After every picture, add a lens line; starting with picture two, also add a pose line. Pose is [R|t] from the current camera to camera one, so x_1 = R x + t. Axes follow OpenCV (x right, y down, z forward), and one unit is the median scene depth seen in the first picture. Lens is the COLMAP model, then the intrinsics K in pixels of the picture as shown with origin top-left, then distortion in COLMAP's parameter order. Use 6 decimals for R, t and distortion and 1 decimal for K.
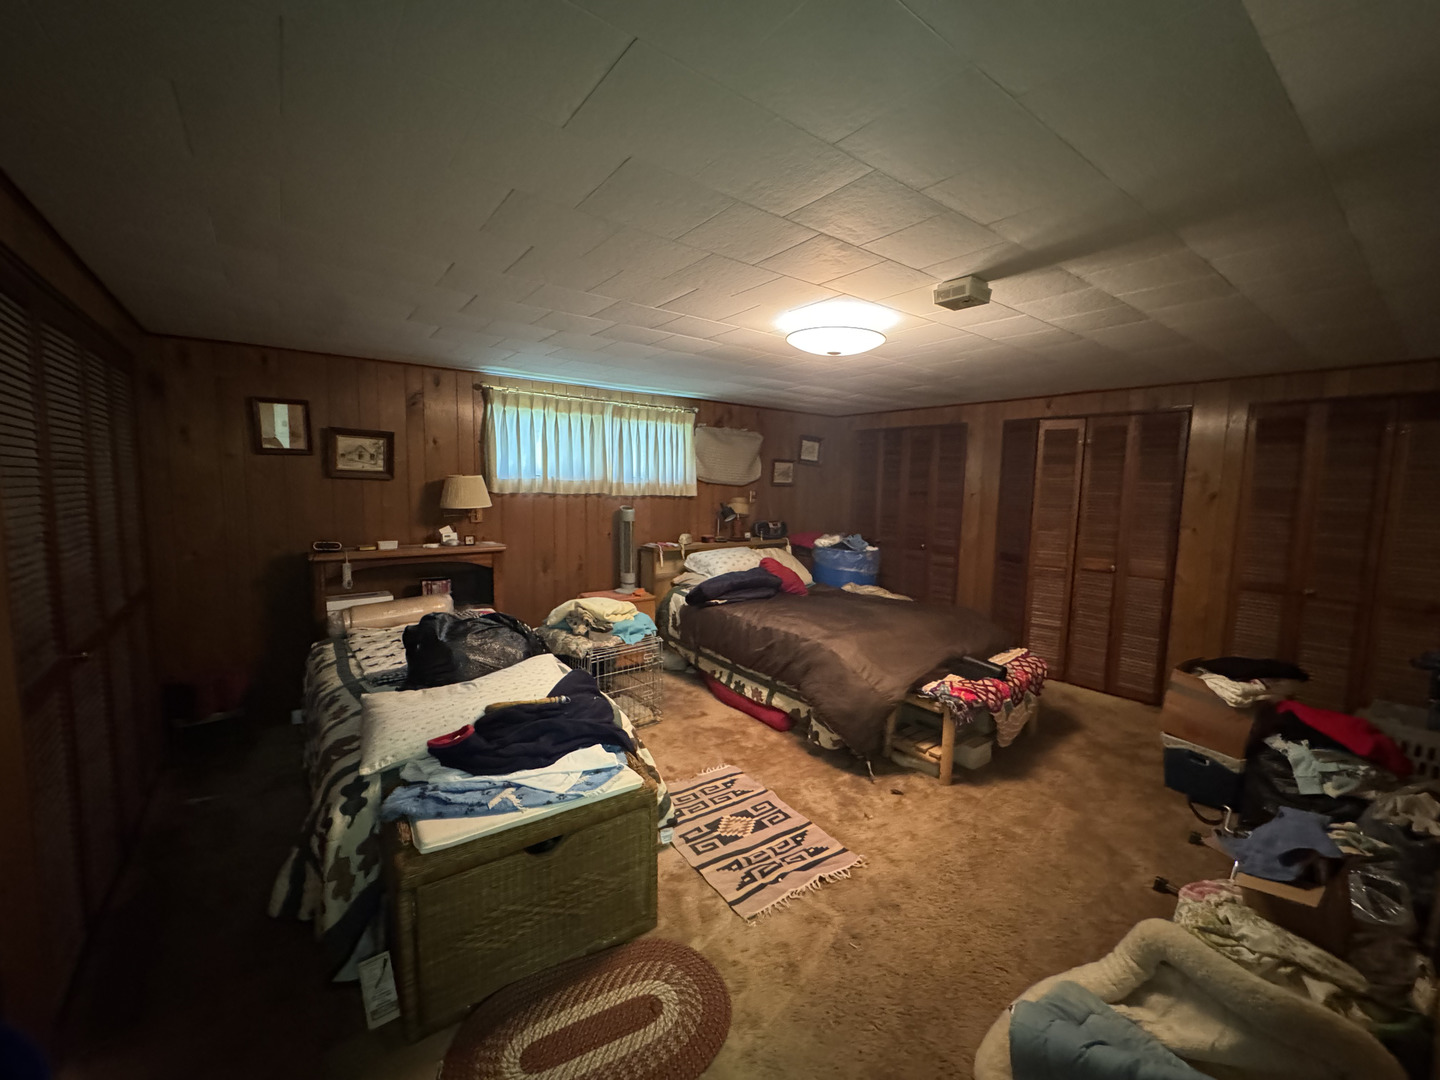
lens RADIAL K [[578.1, 0, 718.3], [0, 578.1, 544.9], [0, 0, 1]] dist [-0.002156, -0.000724]
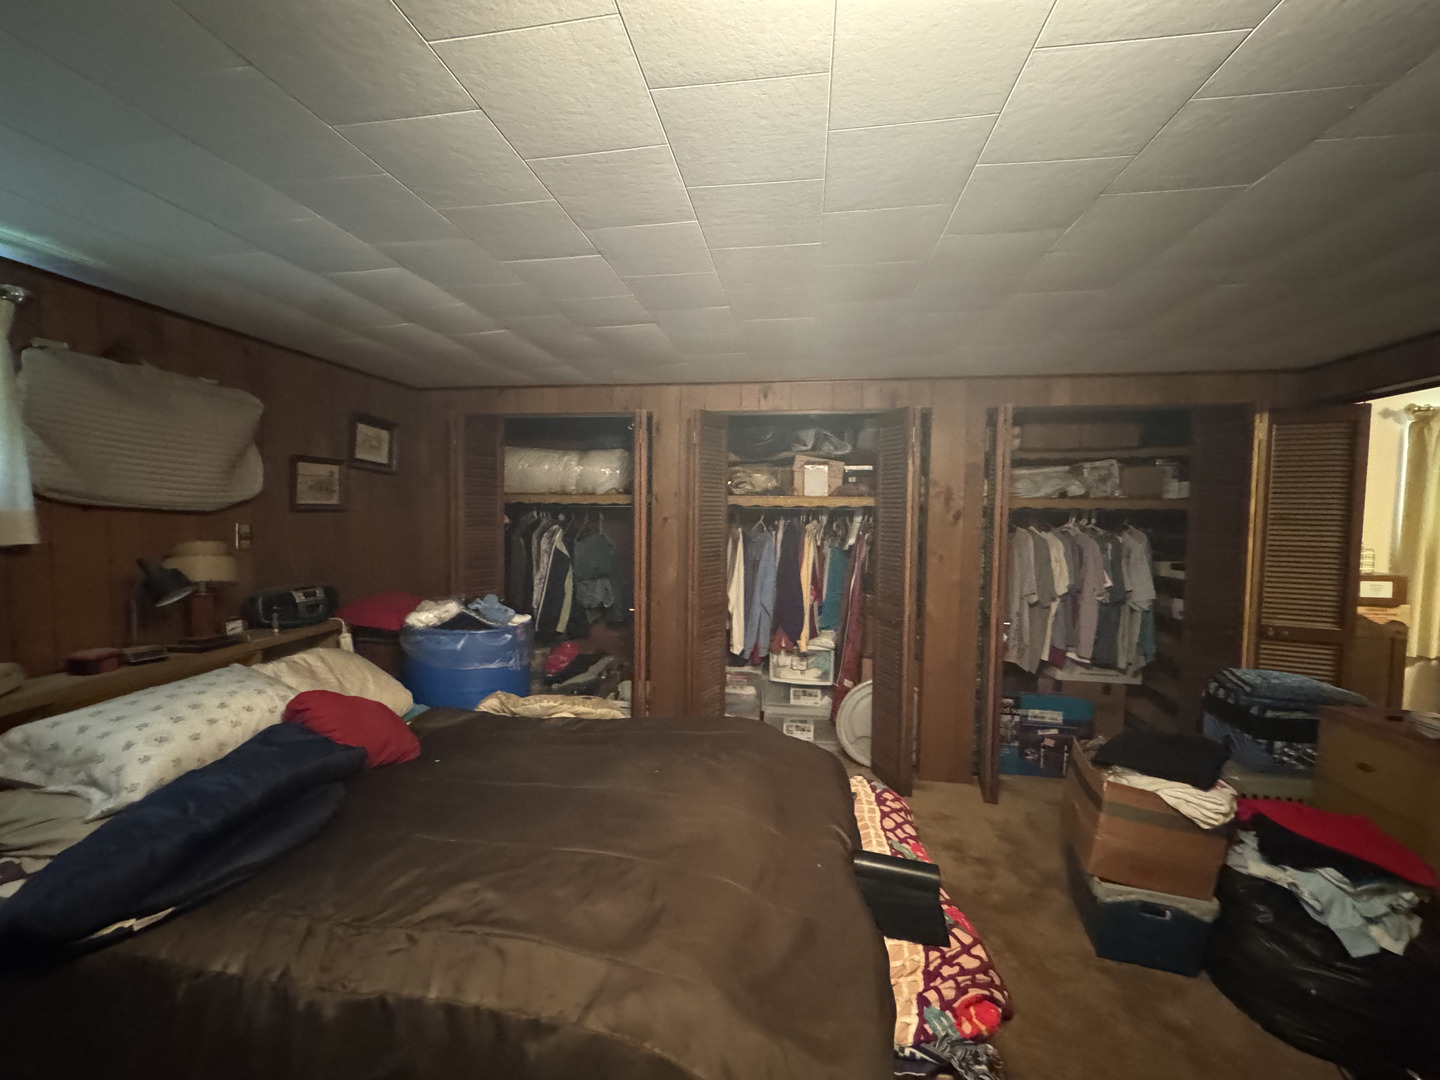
lens RADIAL K [[578.1, 0, 713.4], [0, 578.1, 540.5], [0, 0, 1]] dist [-0.002156, -0.000724]
pose [[0.722728, -0.049785, 0.689338, 0.016624], [0.081280, 0.996603, -0.013241, -0.048806], [-0.686337, 0.065599, 0.724319, 0.472127]]
